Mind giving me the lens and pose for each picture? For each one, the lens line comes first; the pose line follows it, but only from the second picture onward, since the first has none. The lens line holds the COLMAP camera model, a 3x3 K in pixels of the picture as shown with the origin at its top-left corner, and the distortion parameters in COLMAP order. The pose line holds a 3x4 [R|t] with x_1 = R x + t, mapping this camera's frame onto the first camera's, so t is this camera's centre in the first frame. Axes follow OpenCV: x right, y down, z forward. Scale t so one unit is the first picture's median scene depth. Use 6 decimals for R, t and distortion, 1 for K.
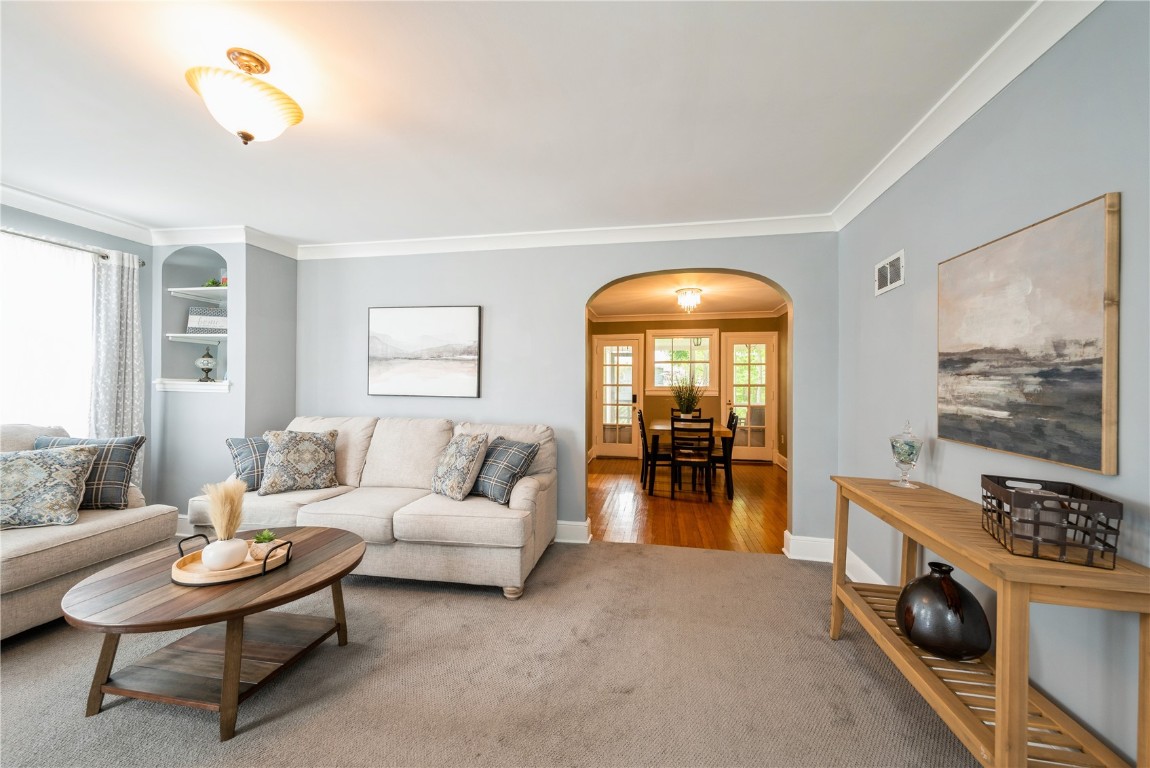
lens RADIAL K [[461.8, 0, 582.4], [0, 461.8, 381.9], [0, 0, 1]] dist [-0.001785, -0.000044]
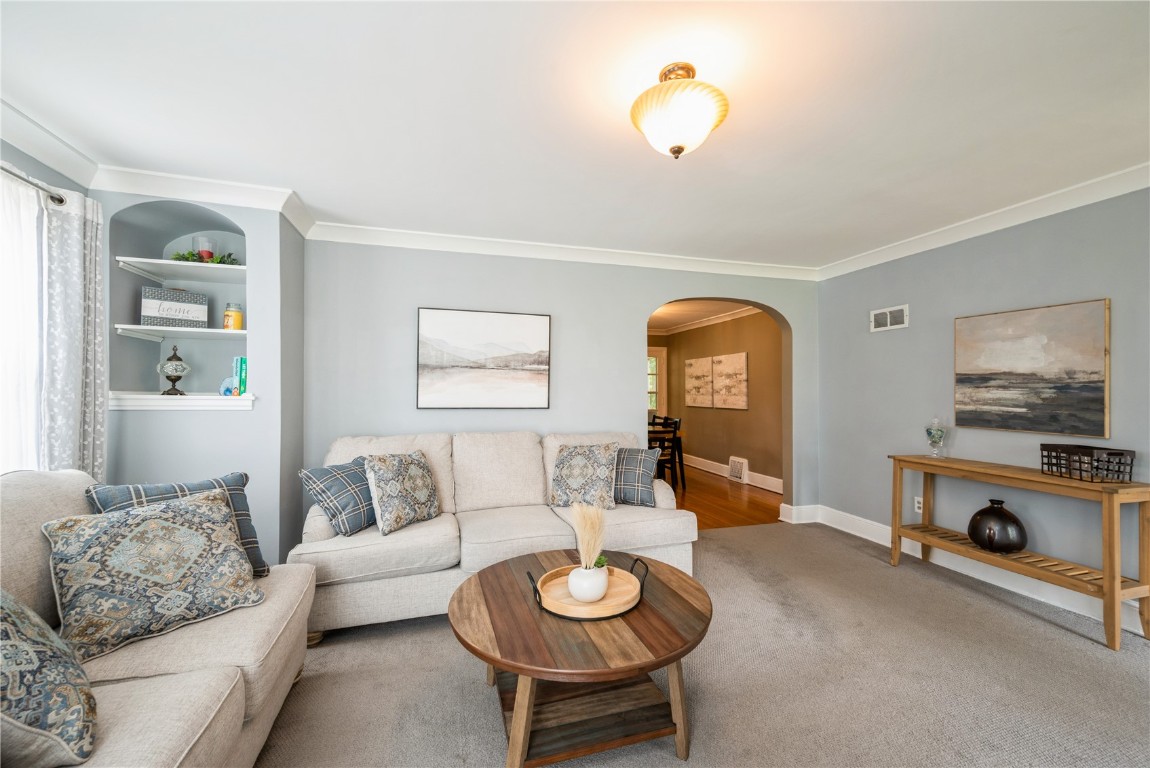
lens RADIAL K [[462.0, 0, 578.5], [0, 462.0, 389.4], [0, 0, 1]] dist [-0.000331, 0.000042]
pose [[0.885357, -0.005187, 0.464884, -0.753349], [0.003993, 0.999986, 0.003552, -0.011630], [-0.464895, -0.001289, 0.885365, 0.116804]]
